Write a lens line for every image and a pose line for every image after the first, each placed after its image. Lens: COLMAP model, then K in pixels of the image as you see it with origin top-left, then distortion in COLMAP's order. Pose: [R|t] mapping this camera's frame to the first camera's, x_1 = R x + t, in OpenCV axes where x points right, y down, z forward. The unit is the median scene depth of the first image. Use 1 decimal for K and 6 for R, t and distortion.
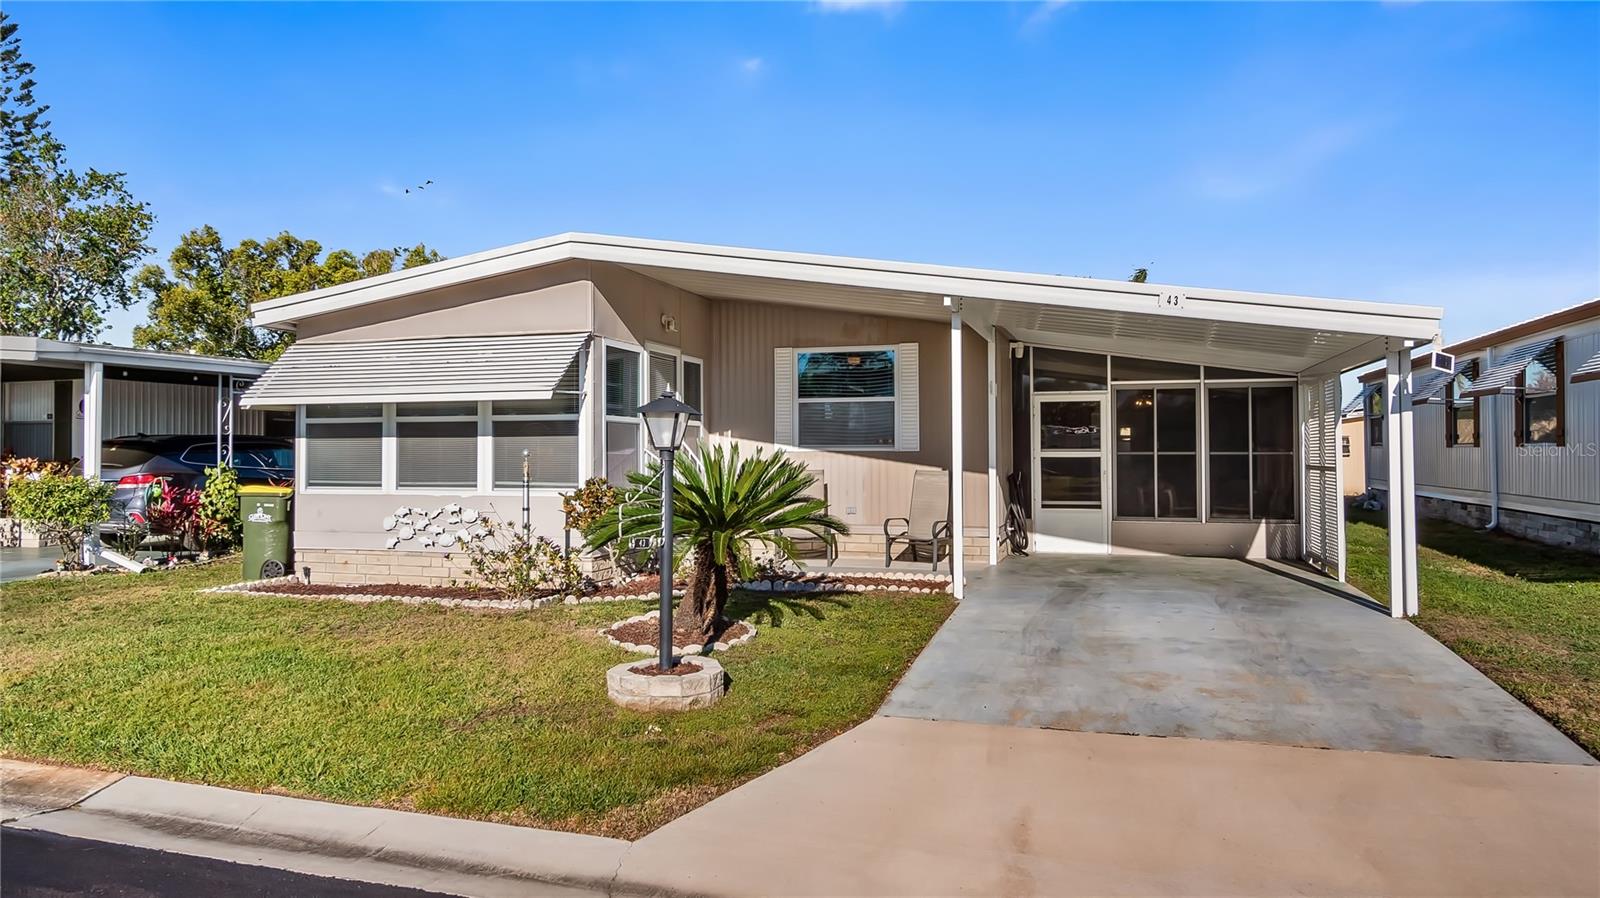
lens RADIAL K [[1003.7, 0, 800.0], [0, 1003.7, 449.0], [0, 0, 1]] dist [-0.000737, -0.000936]
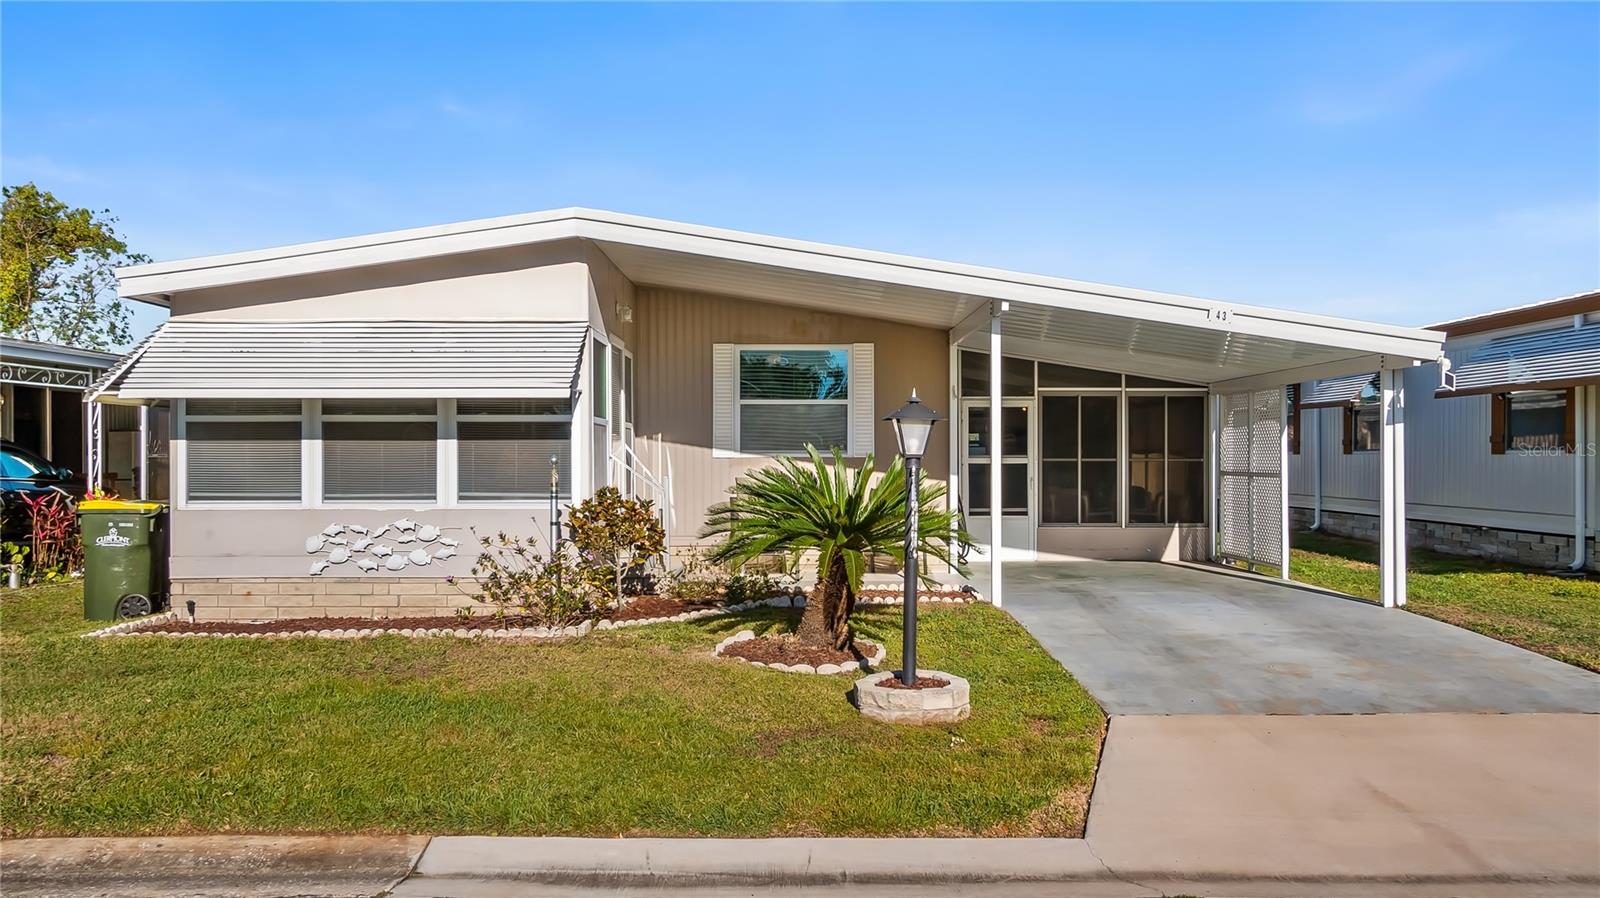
lens RADIAL K [[1132.0, 0, 801.2], [0, 1132.0, 476.7], [0, 0, 1]] dist [-0.002604, 0.001393]
pose [[0.954762, -0.003421, 0.297350, -0.291786], [-0.002637, 0.999797, 0.019971, -0.000966], [-0.297358, -0.019852, 0.954560, -0.005301]]
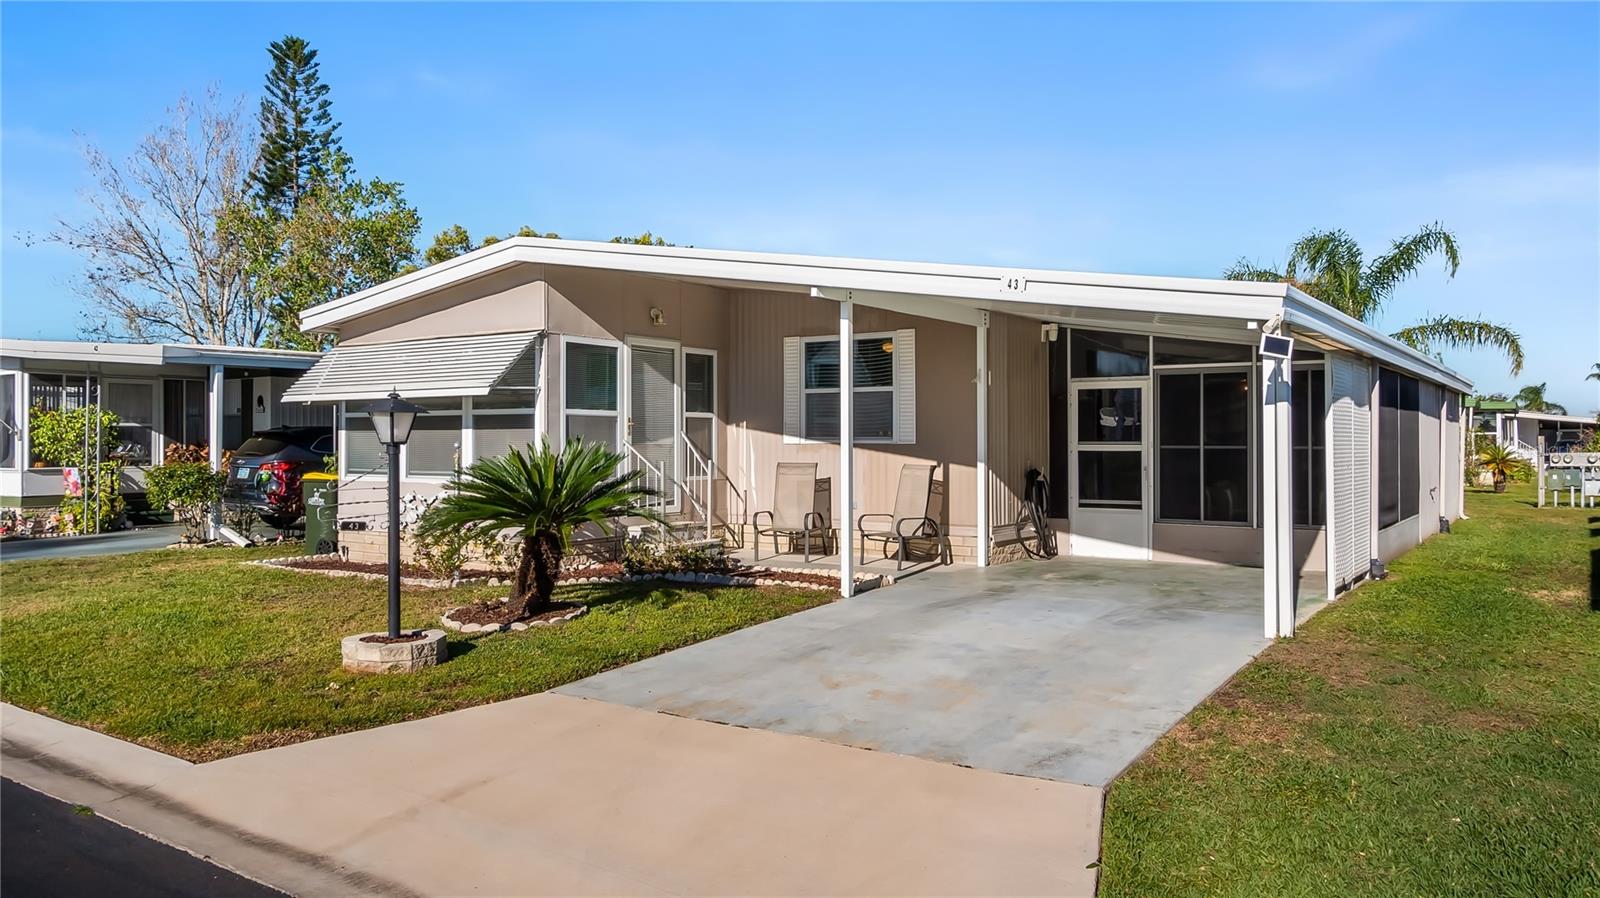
lens RADIAL K [[1105.4, 0, 800.0], [0, 1105.4, 449.0], [0, 0, 1]] dist [-0.004410, 0.000032]
pose [[0.956896, 0.004948, -0.290388, 0.346276], [-0.001956, 0.999942, 0.010593, -0.004187], [0.290423, -0.009569, 0.956850, -0.028044]]
